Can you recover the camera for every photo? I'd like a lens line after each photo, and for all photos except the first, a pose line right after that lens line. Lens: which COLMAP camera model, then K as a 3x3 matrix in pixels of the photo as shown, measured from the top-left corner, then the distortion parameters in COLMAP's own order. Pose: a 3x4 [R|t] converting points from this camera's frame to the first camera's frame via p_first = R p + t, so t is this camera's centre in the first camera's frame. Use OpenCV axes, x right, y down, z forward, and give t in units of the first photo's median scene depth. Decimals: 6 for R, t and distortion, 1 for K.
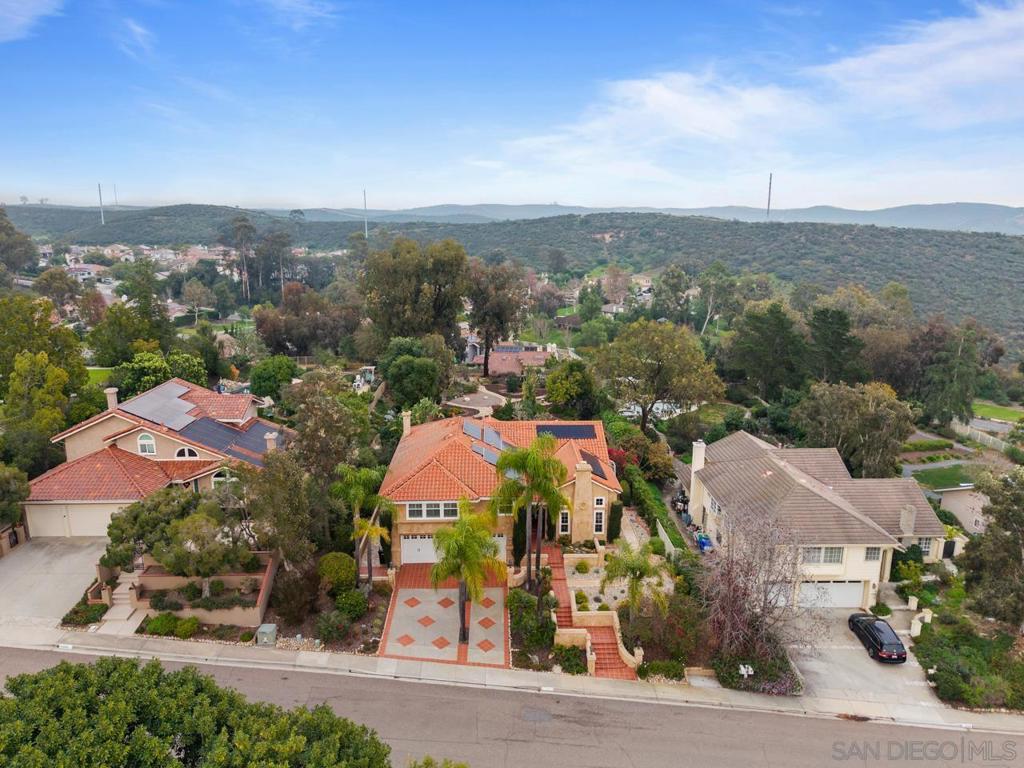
lens RADIAL K [[626.8, 0, 512.0], [0, 626.8, 384.0], [0, 0, 1]] dist [0.002596, 0.000135]
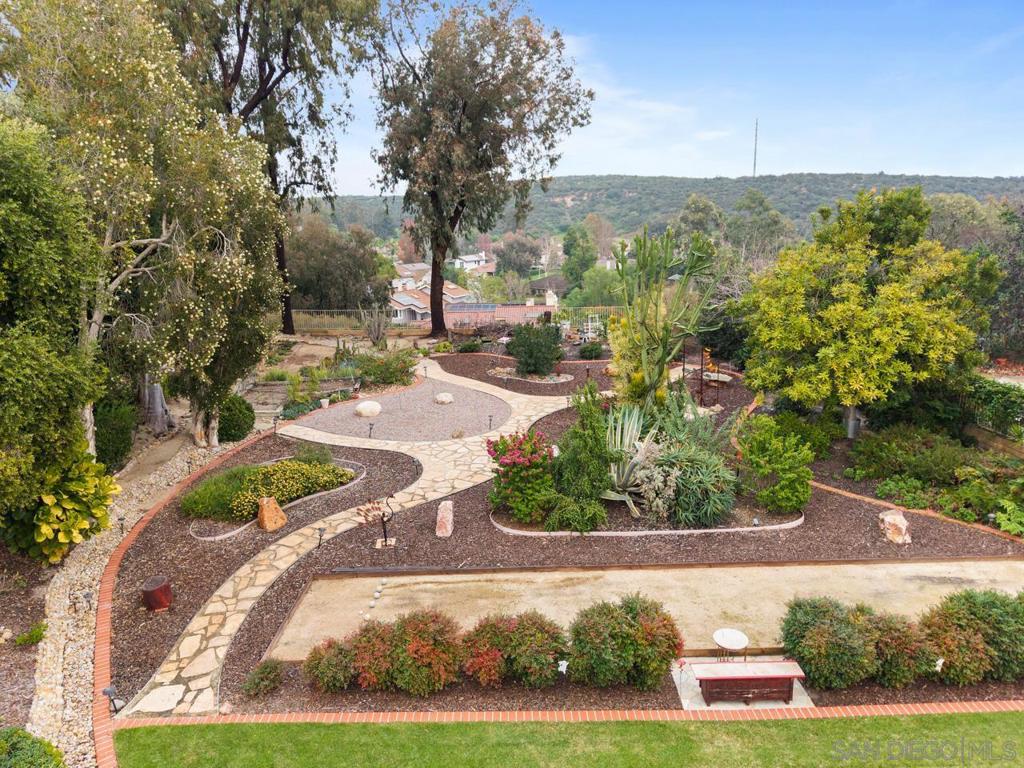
lens RADIAL K [[692.7, 0, 512.0], [0, 692.7, 384.0], [0, 0, 1]] dist [0.047433, -0.076881]
pose [[0.996293, -0.046301, 0.072498, -0.011019], [0.045825, 0.998916, 0.008226, 0.004770], [-0.072801, -0.004874, 0.997335, 0.228314]]
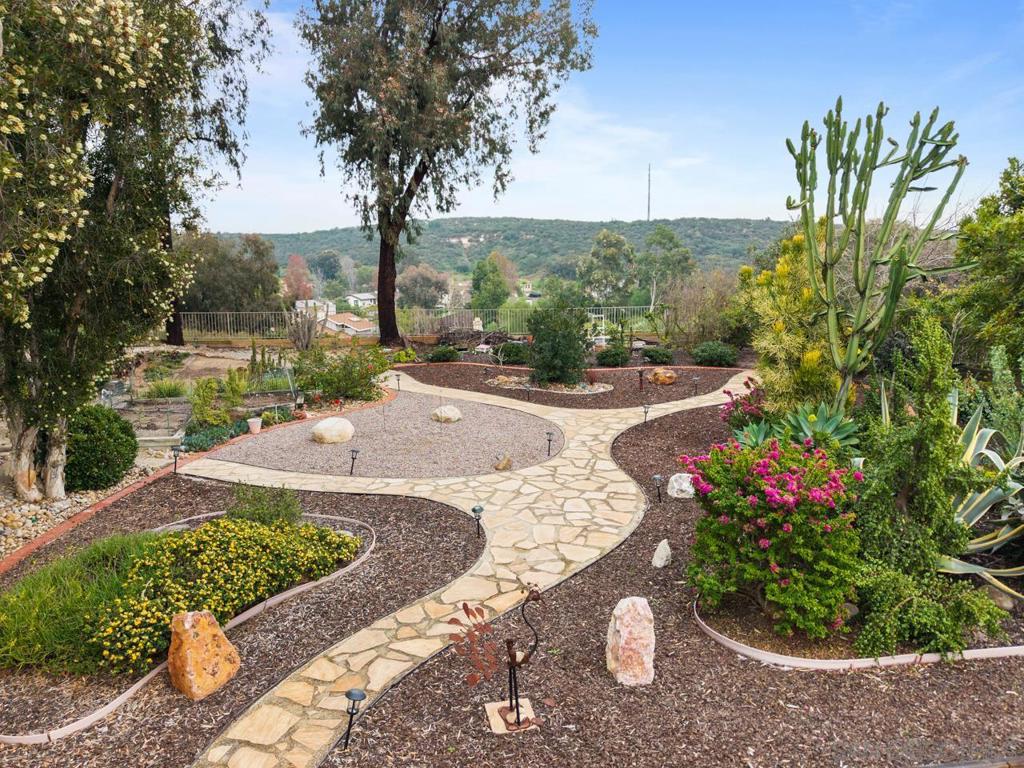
lens RADIAL K [[722.7, 0, 512.0], [0, 722.7, 384.0], [0, 0, 1]] dist [0.051041, -0.059390]
pose [[0.973794, -0.055439, 0.220572, -0.021415], [0.068140, 0.996402, -0.050395, 0.007901], [-0.216984, 0.064104, 0.974068, 0.258915]]
